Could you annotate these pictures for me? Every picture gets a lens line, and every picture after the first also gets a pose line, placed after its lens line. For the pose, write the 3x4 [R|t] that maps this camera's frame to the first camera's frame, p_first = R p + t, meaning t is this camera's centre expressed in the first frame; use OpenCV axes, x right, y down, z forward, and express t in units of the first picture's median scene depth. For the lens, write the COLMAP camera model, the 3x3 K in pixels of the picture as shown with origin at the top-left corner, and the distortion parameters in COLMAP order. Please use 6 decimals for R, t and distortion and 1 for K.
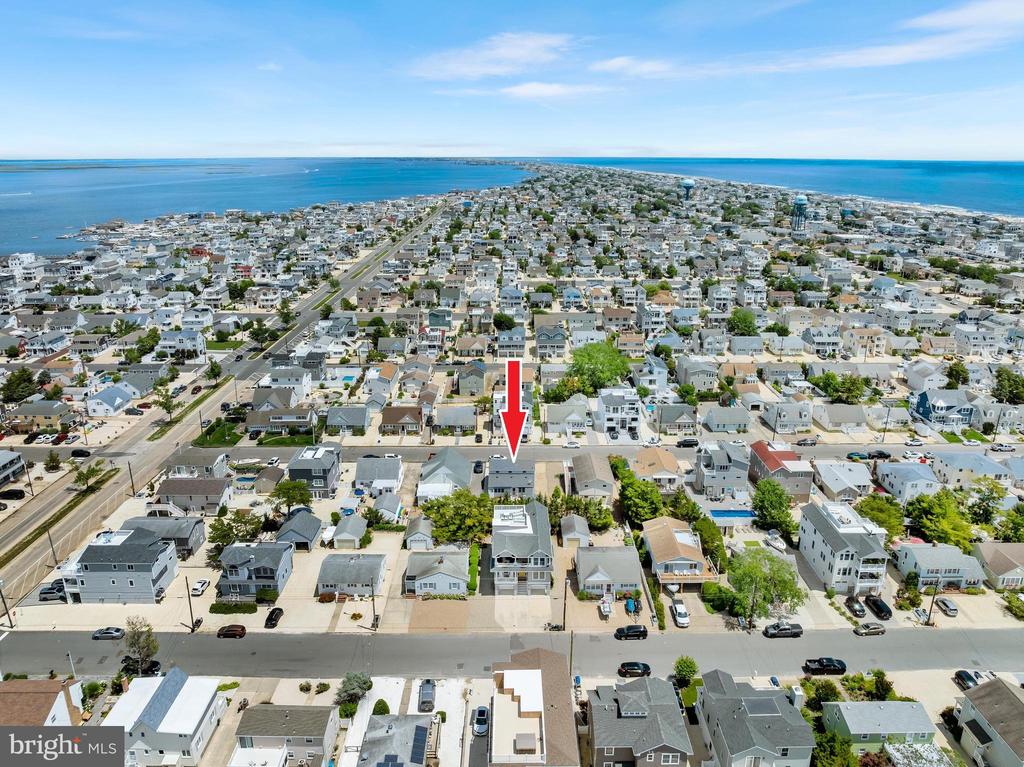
lens RADIAL K [[728.0, 0, 512.0], [0, 728.0, 383.5], [0, 0, 1]] dist [-0.035734, 0.001620]
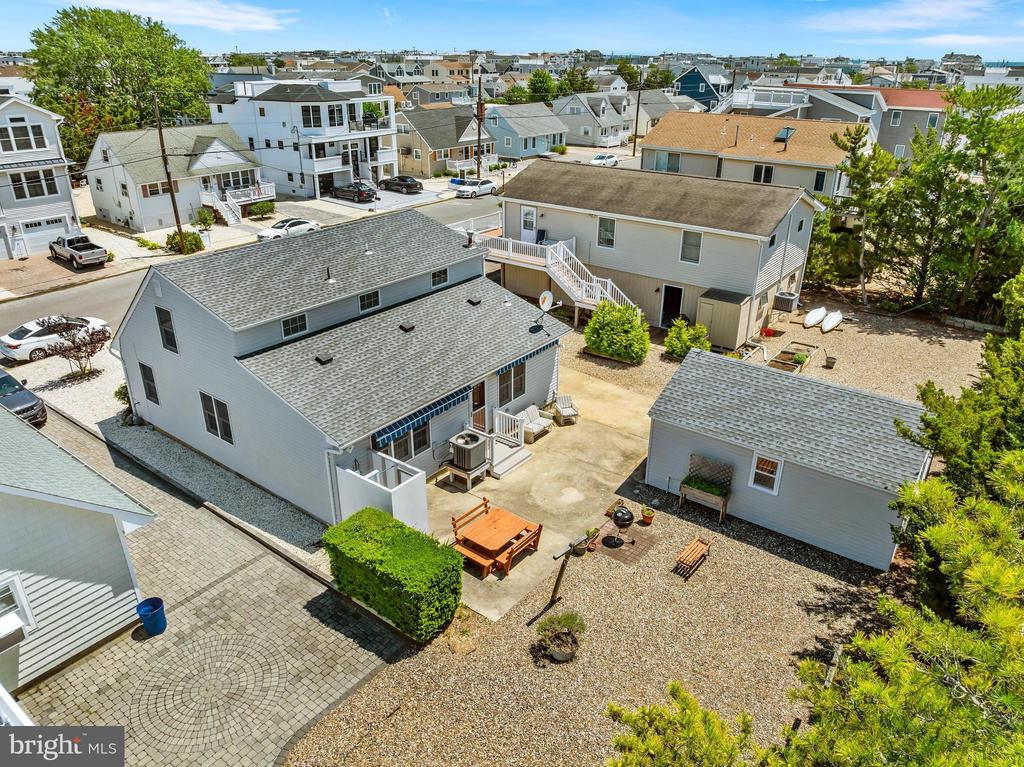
lens RADIAL K [[721.2, 0, 513.4], [0, 721.2, 384.3], [0, 0, 1]] dist [-0.044394, 0.014291]
pose [[0.609588, -0.330294, 0.720630, -0.073040], [0.233700, 0.943539, 0.234774, 0.091337], [-0.757487, 0.025296, 0.652360, 0.734558]]
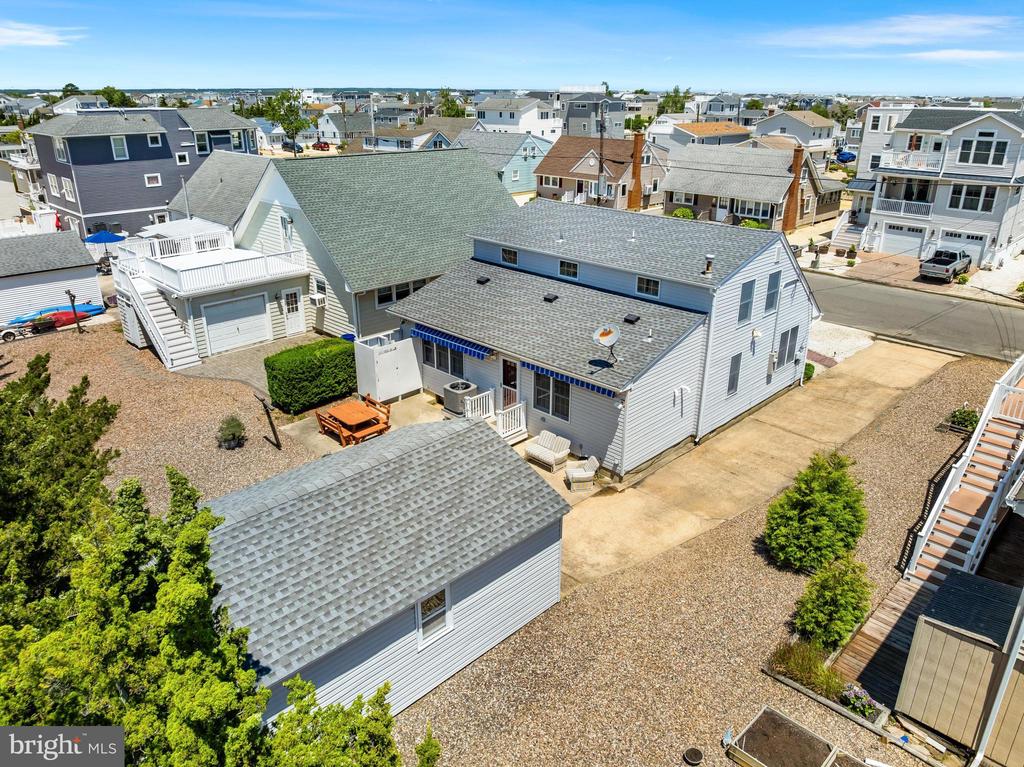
lens RADIAL K [[721.2, 0, 513.4], [0, 721.2, 384.3], [0, 0, 1]] dist [-0.044394, 0.014291]
pose [[0.708318, 0.268904, -0.652669, 0.077048], [-0.216629, 0.962790, 0.161577, 0.101388], [0.671832, 0.026939, 0.740214, 0.728991]]
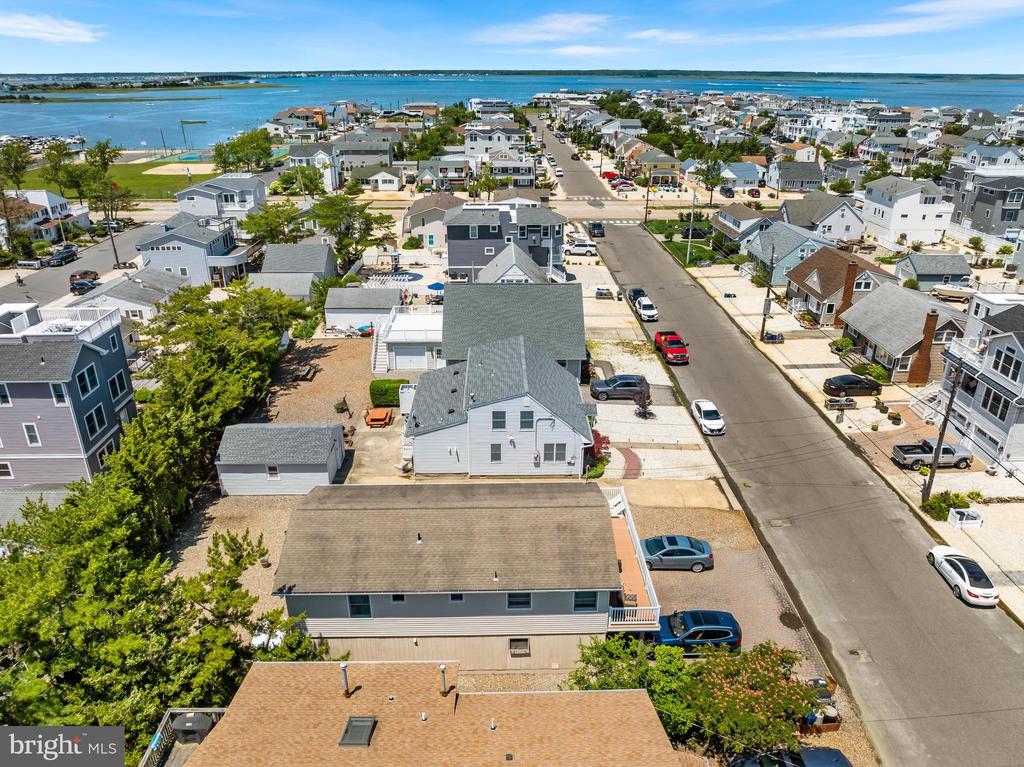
lens RADIAL K [[721.2, 0, 513.4], [0, 721.2, 384.3], [0, 0, 1]] dist [-0.044394, 0.014291]
pose [[0.018178, 0.400574, -0.916084, 0.230777], [-0.304814, 0.874839, 0.376490, 0.002228], [0.952239, 0.272391, 0.138003, 0.804721]]
